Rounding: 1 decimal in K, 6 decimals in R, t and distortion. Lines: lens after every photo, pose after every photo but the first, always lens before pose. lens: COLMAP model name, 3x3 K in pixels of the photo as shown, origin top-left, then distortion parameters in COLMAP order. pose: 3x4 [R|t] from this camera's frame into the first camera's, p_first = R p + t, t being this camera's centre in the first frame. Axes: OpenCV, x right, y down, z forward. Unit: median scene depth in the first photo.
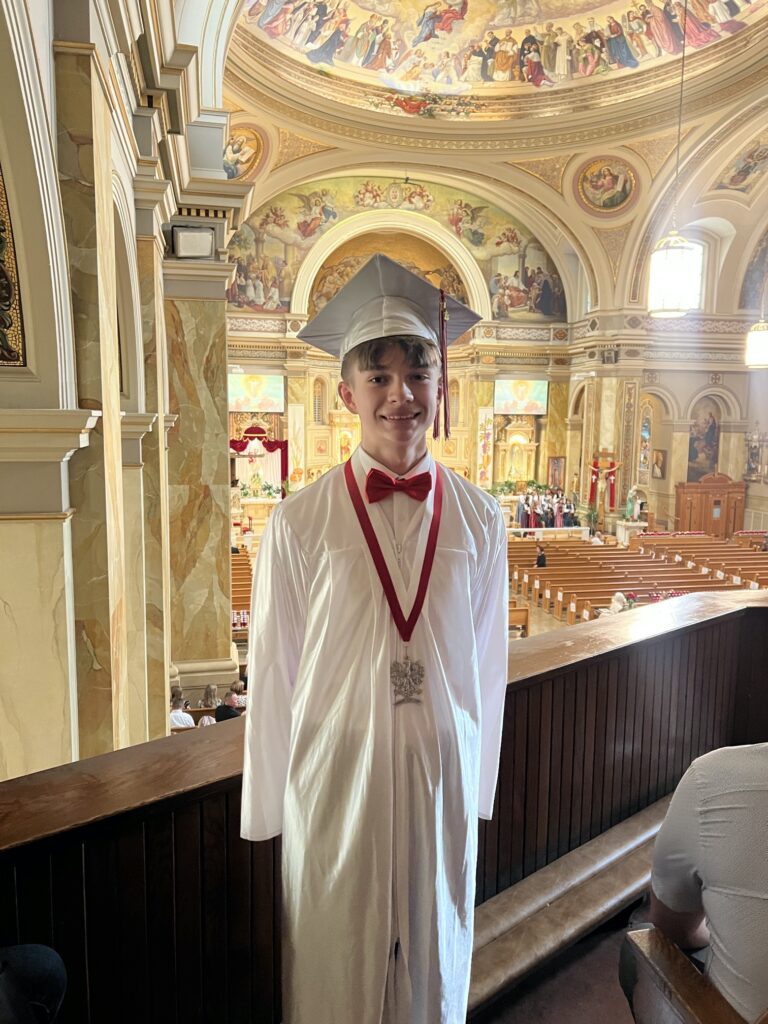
lens RADIAL K [[790.8, 0, 378.8], [0, 790.8, 518.2], [0, 0, 1]] dist [0.042360, -0.050179]
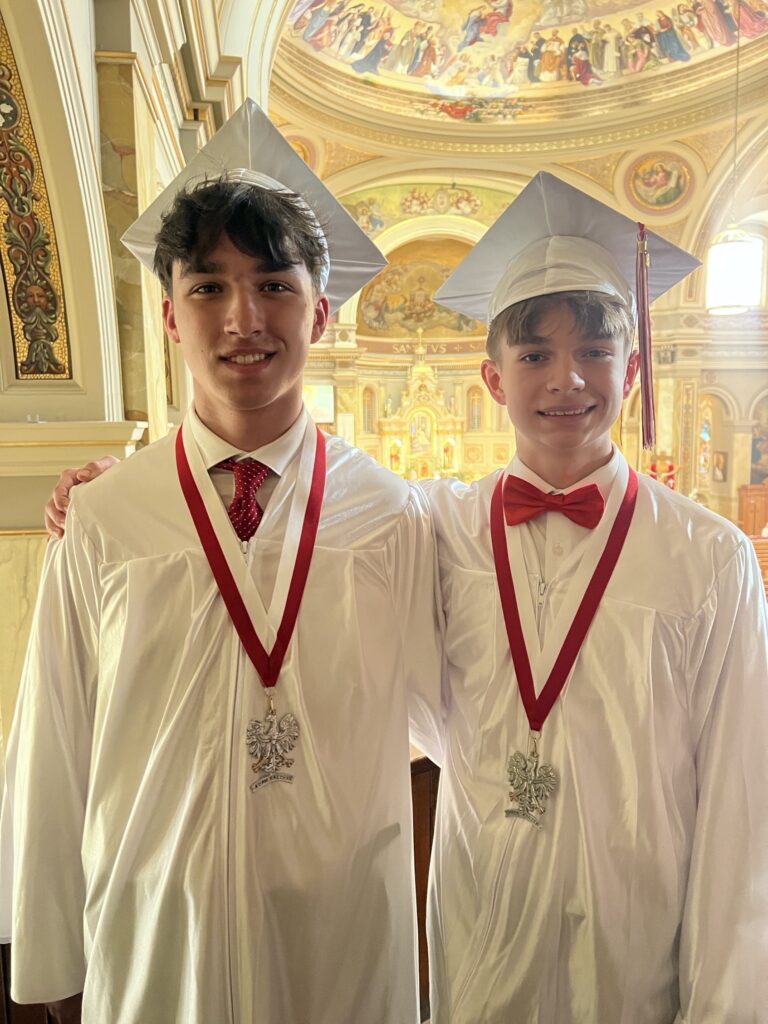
lens RADIAL K [[790.8, 0, 380.0], [0, 790.8, 516.2], [0, 0, 1]] dist [0.042360, -0.050179]
pose [[0.997871, -0.015326, -0.063387, 0.000086], [0.014476, 0.999799, -0.013854, -0.000124], [0.063587, 0.012907, 0.997893, 0.009091]]
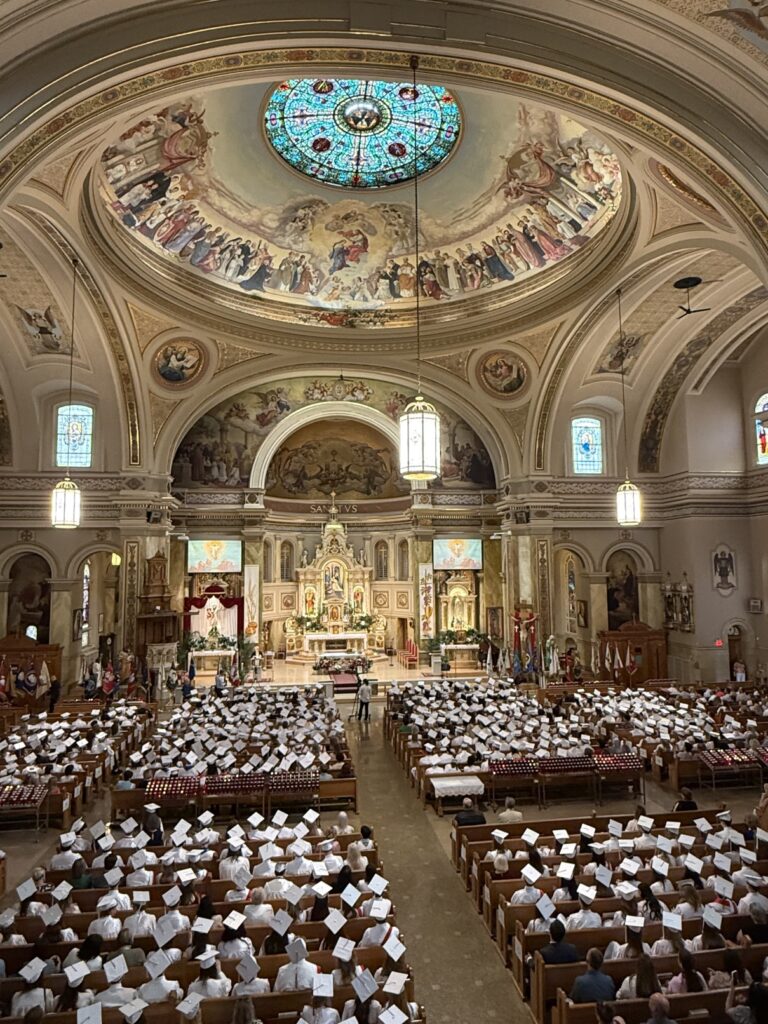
lens RADIAL K [[642.2, 0, 394.8], [0, 642.2, 511.1], [0, 0, 1]] dist [0.003251, -0.000814]
pose [[0.996793, -0.027361, -0.075203, 0.197066], [0.010579, 0.976539, -0.215081, -0.022459], [0.079323, 0.213596, 0.973696, 0.119274]]
